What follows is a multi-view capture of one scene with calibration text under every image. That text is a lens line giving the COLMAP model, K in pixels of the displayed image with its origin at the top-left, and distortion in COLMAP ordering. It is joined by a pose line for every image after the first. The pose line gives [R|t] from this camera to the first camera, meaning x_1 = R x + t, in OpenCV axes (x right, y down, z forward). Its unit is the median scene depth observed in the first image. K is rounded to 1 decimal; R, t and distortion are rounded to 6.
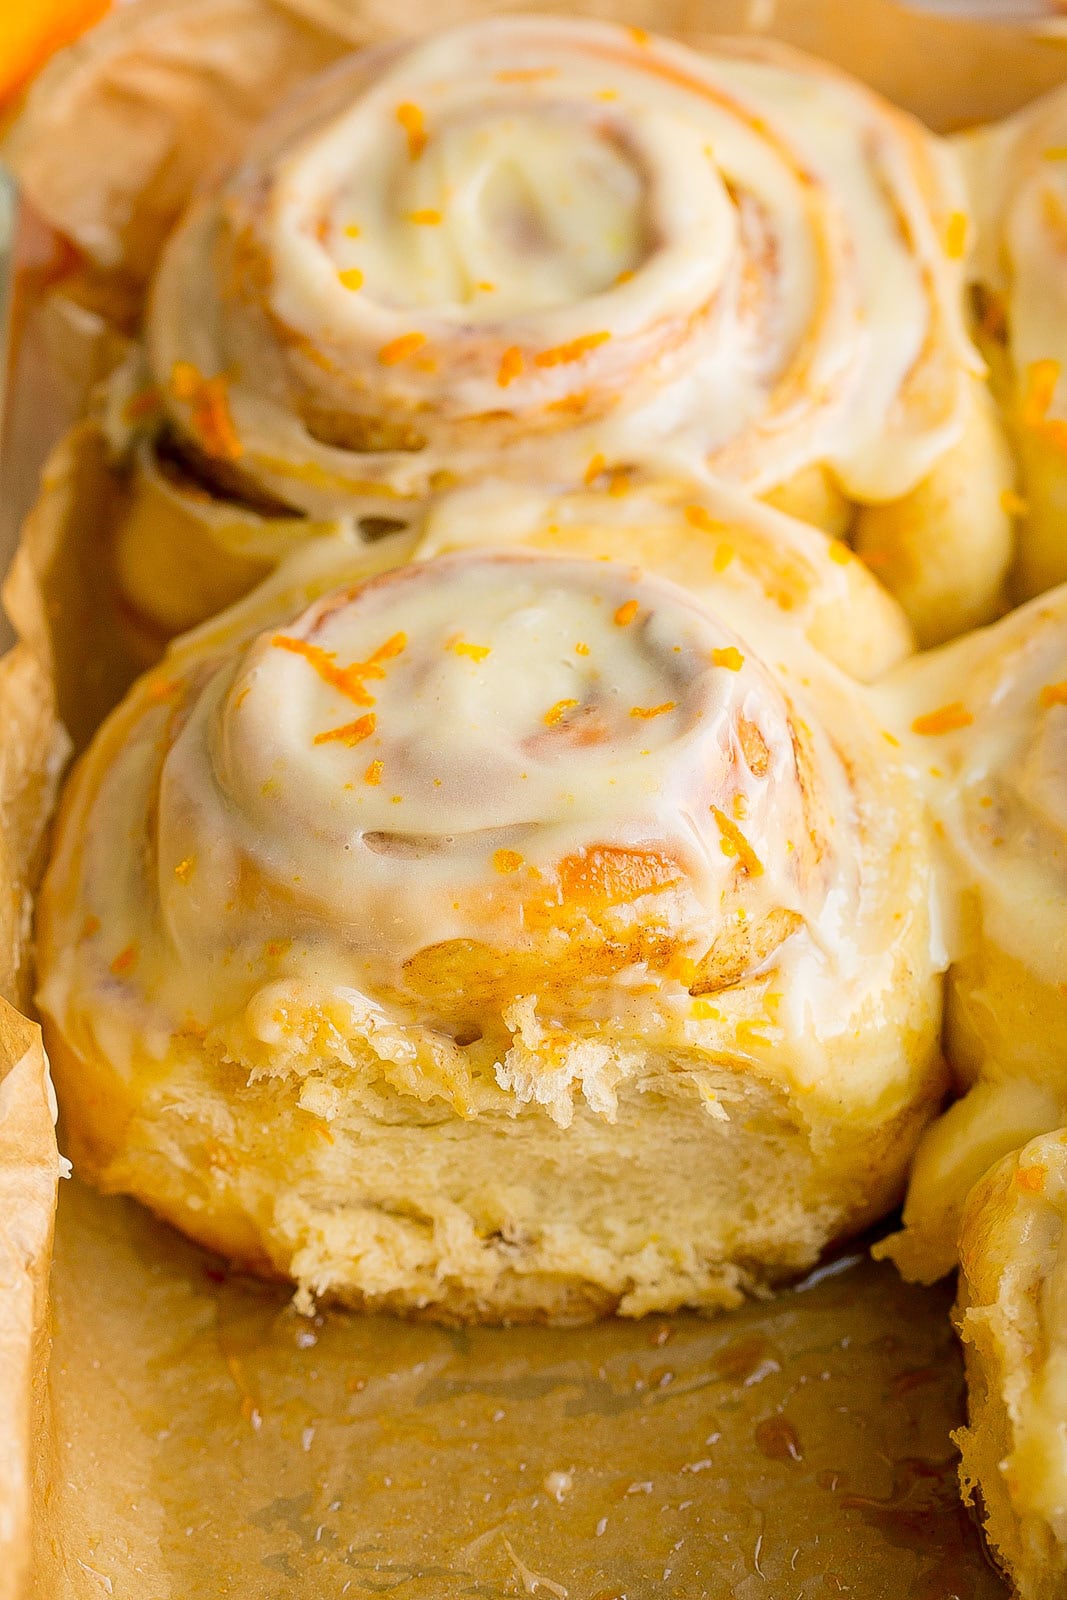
lens RADIAL K [[5168.7, 0, 533.5], [0, 5168.7, 800.0], [0, 0, 1]] dist [0.716283, -15.094538]
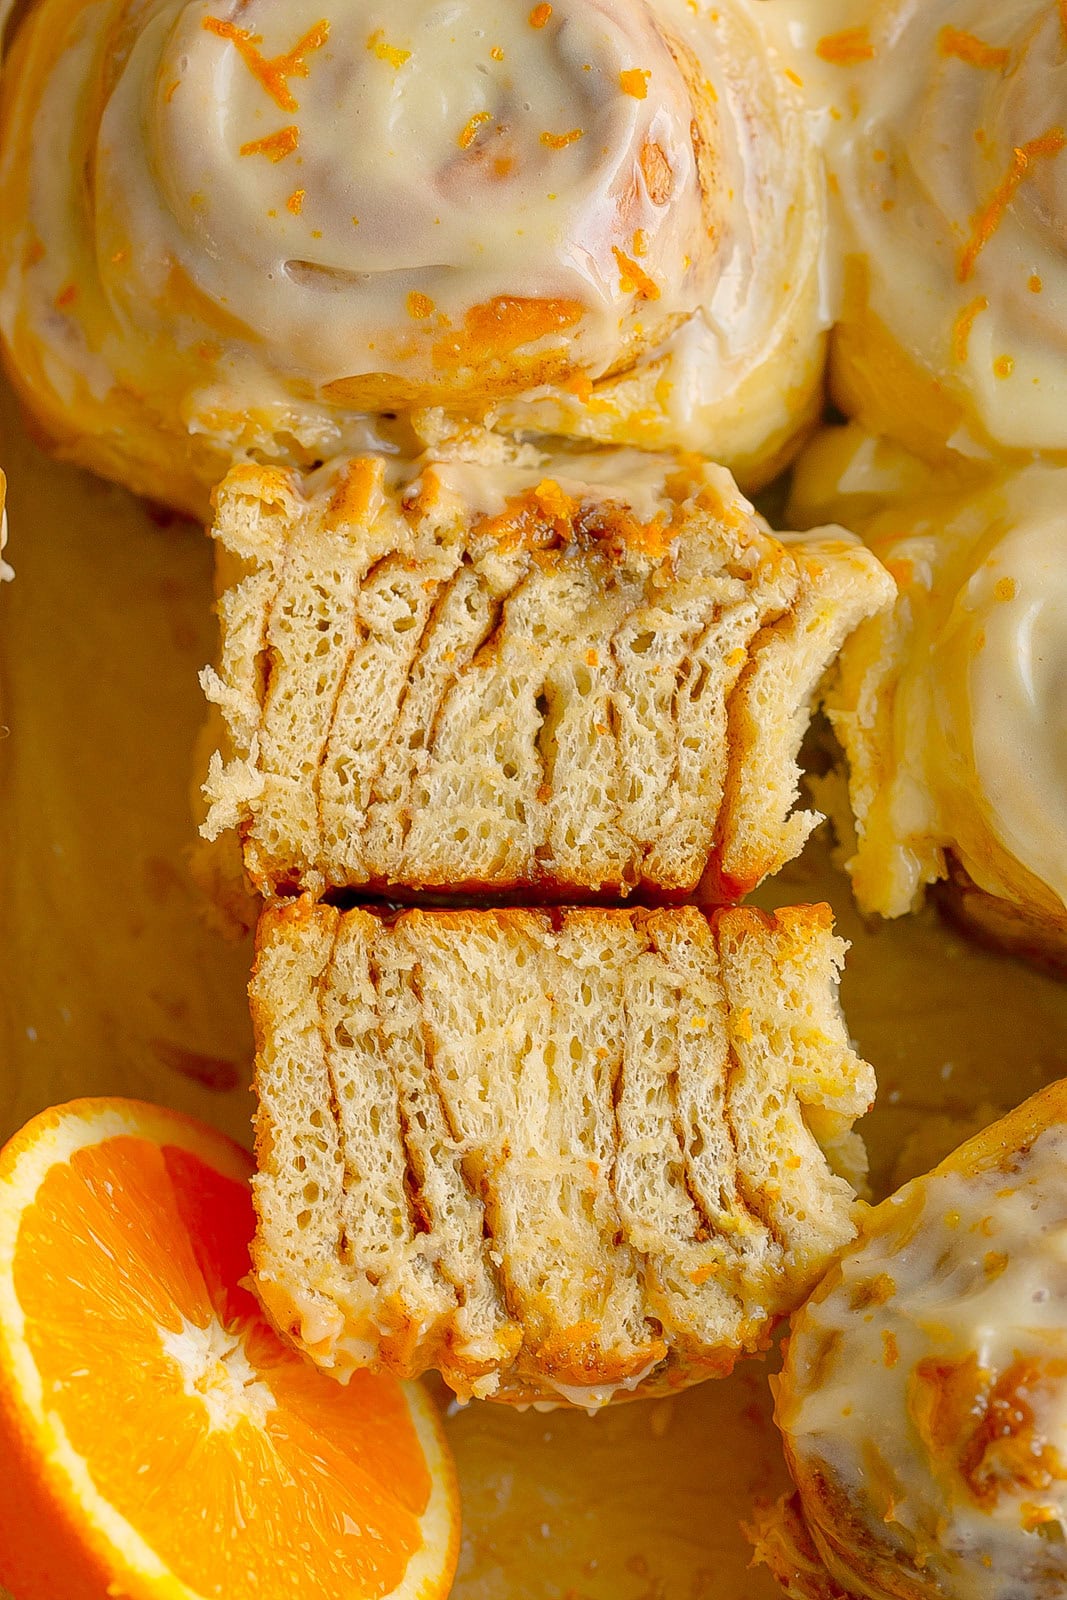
lens RADIAL K [[5168.7, 0, 533.5], [0, 5168.7, 800.0], [0, 0, 1]] dist [0.716283, -15.094538]
pose [[0.999698, 0.024519, 0.001770, 0.018289], [-0.022165, 0.867868, 0.496300, -0.415075], [0.010632, -0.496189, 0.868150, 0.013488]]
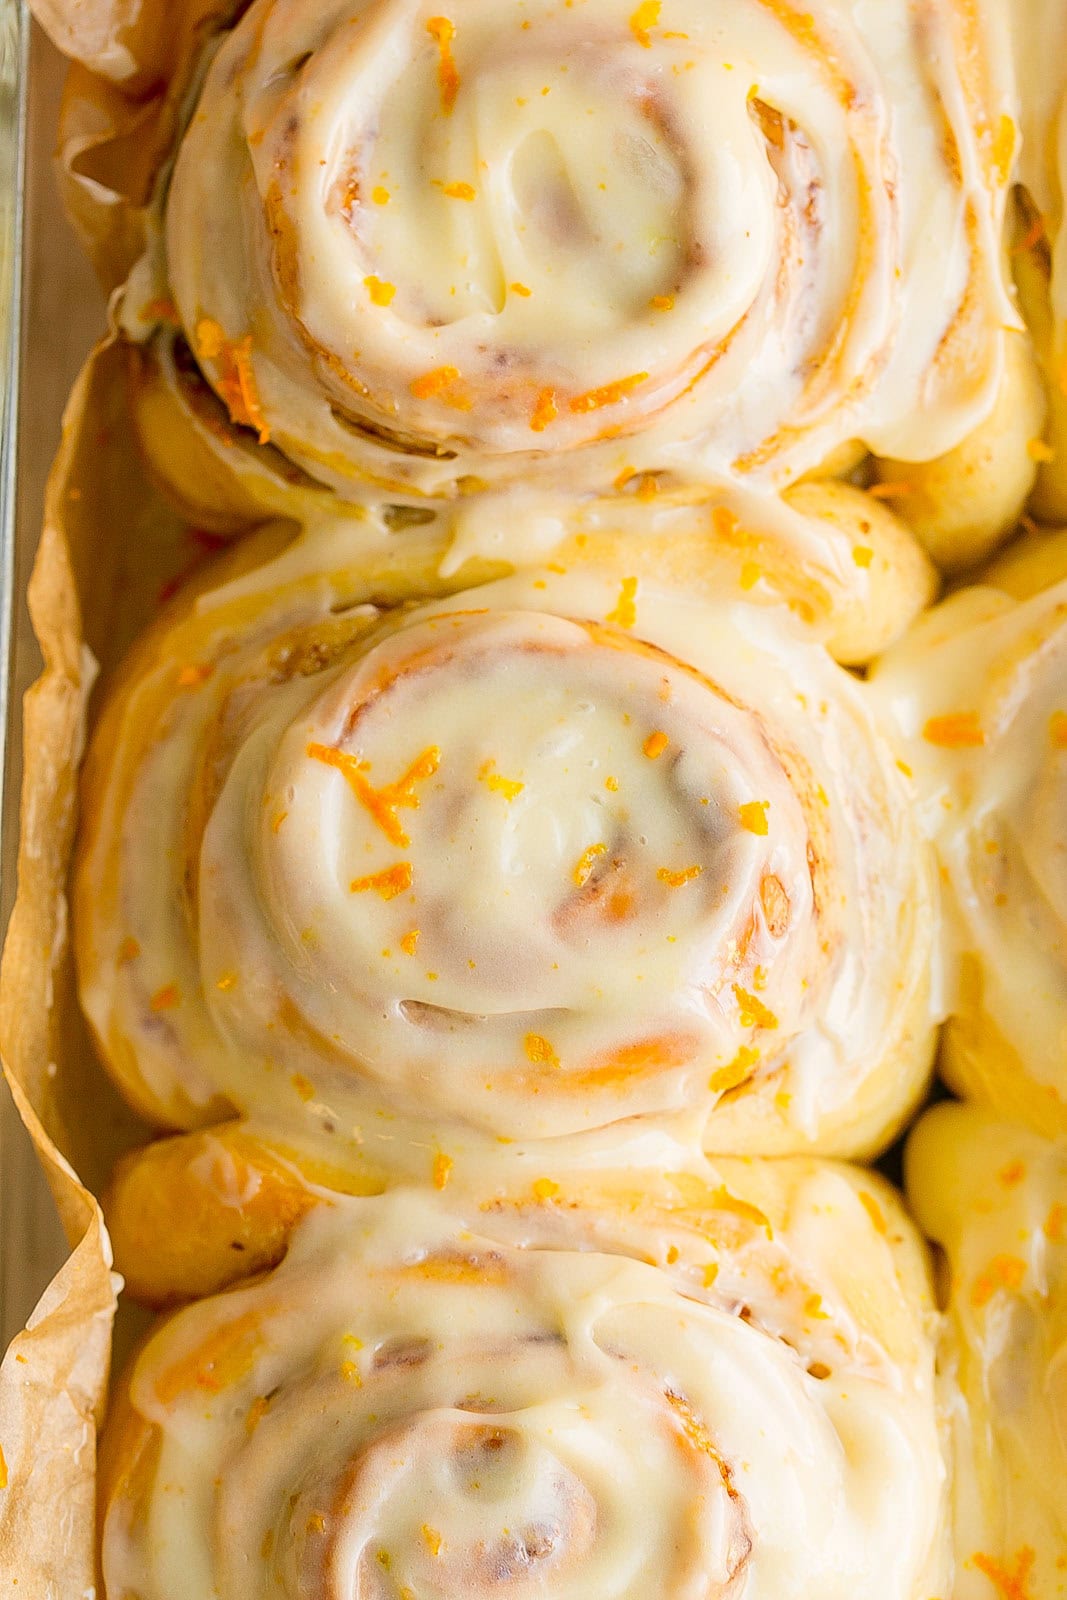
lens RADIAL K [[5168.7, 0, 533.5], [0, 5168.7, 800.0], [0, 0, 1]] dist [0.716283, -15.094538]
pose [[0.999331, 0.011998, 0.034556, -0.040947], [-0.029010, 0.835395, 0.548883, -0.581368], [-0.022282, -0.549519, 0.835184, 0.141472]]
